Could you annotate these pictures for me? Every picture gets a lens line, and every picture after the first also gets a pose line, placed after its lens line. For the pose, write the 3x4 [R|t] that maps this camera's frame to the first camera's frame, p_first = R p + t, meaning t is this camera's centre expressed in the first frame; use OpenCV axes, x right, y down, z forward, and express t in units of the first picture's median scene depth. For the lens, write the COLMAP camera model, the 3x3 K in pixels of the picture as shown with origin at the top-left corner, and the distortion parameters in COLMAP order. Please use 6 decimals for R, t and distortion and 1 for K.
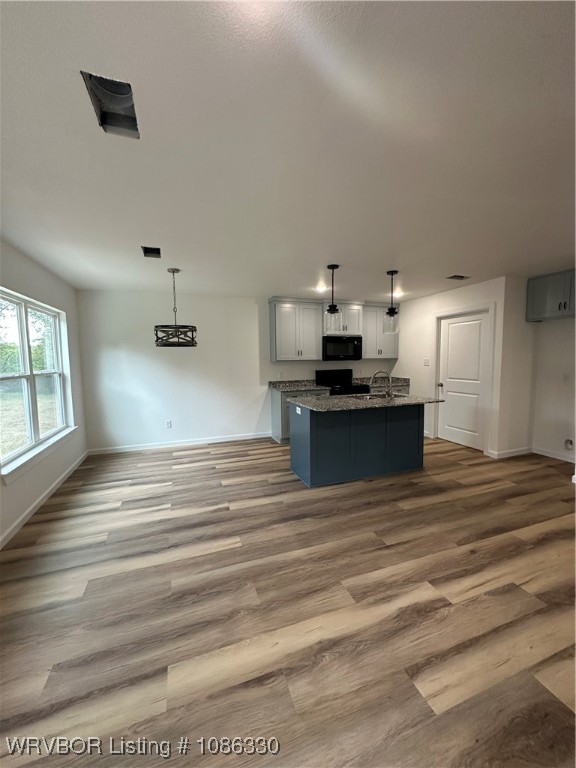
lens RADIAL K [[305.5, 0, 288.0], [0, 305.5, 384.0], [0, 0, 1]] dist [-0.001735, 0.000080]
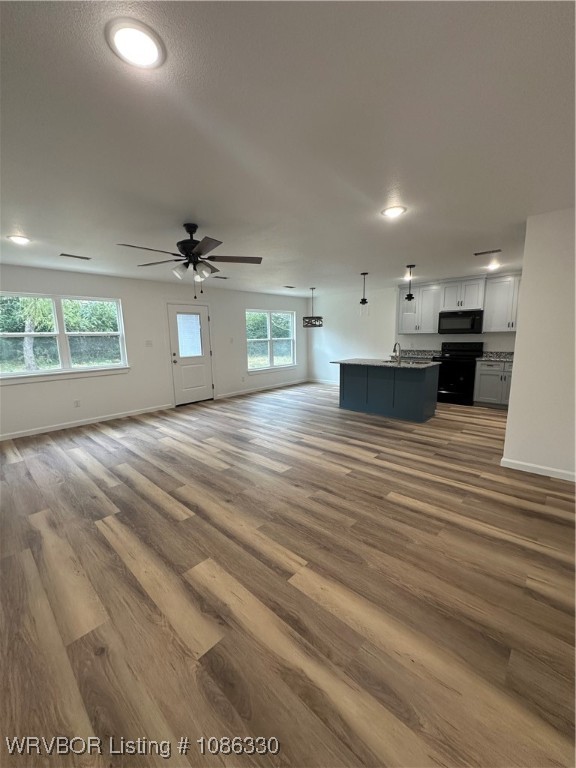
lens RADIAL K [[305.5, 0, 288.0], [0, 305.5, 384.0], [0, 0, 1]] dist [-0.001735, 0.000080]
pose [[0.459383, 0.147867, -0.875844, 1.580880], [-0.061490, 0.988975, 0.134715, -0.017123], [0.886108, -0.008030, 0.463410, -0.077309]]
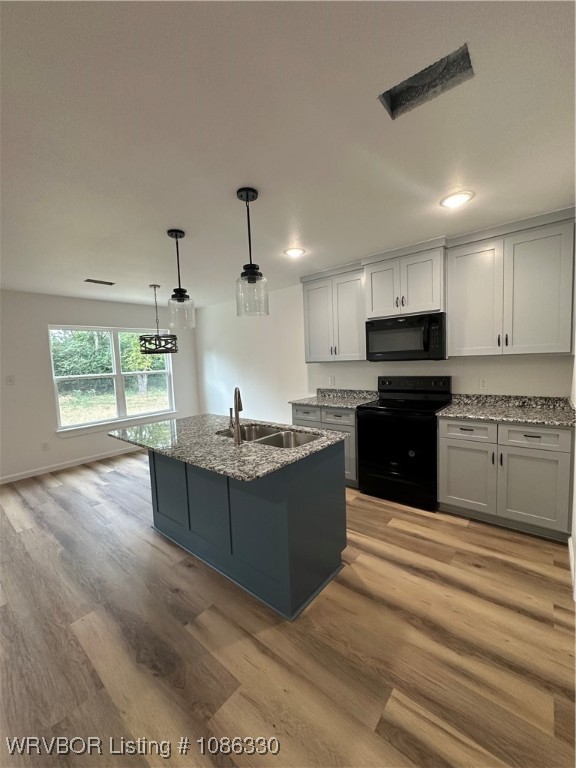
lens RADIAL K [[305.5, 0, 288.0], [0, 305.5, 384.0], [0, 0, 1]] dist [-0.001735, 0.000080]
pose [[0.504535, 0.064004, -0.861016, 0.996888], [-0.038869, 0.997921, 0.051405, -0.099962], [0.862516, 0.007531, 0.505974, 0.974865]]
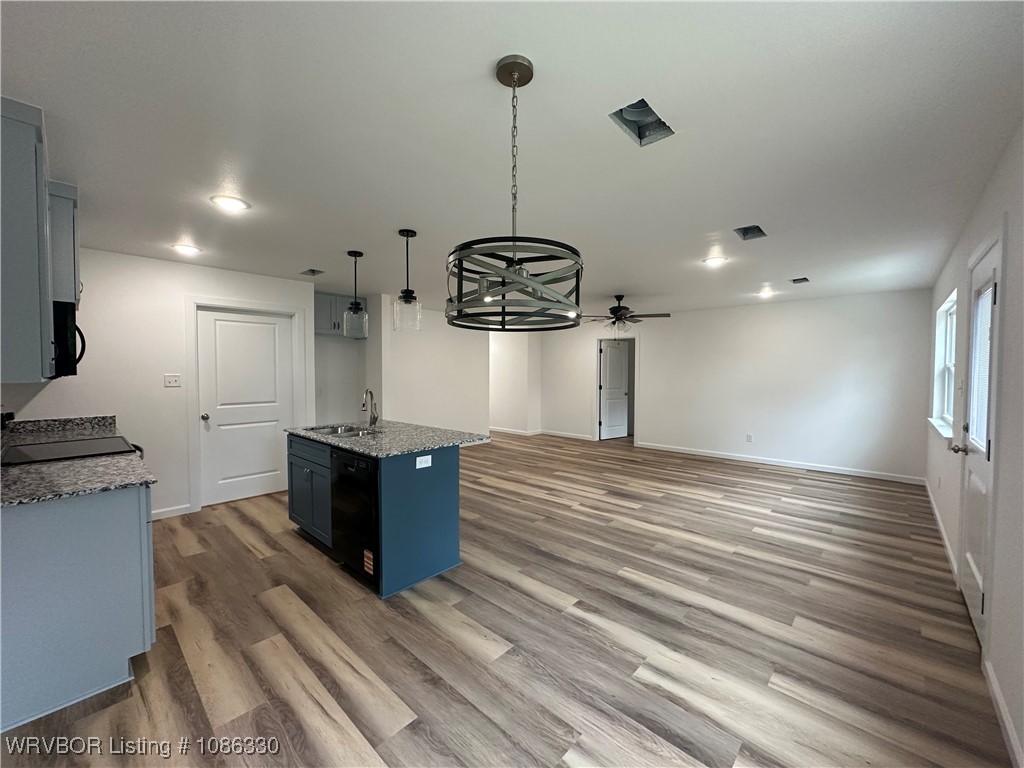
lens RADIAL K [[407.3, 0, 512.0], [0, 407.3, 384.0], [0, 0, 1]] dist [-0.001735, 0.000080]
pose [[-0.461813, -0.015846, 0.886836, -0.829413], [0.077528, 0.995293, 0.058155, -0.104159], [-0.883583, 0.095611, -0.458410, 1.381055]]
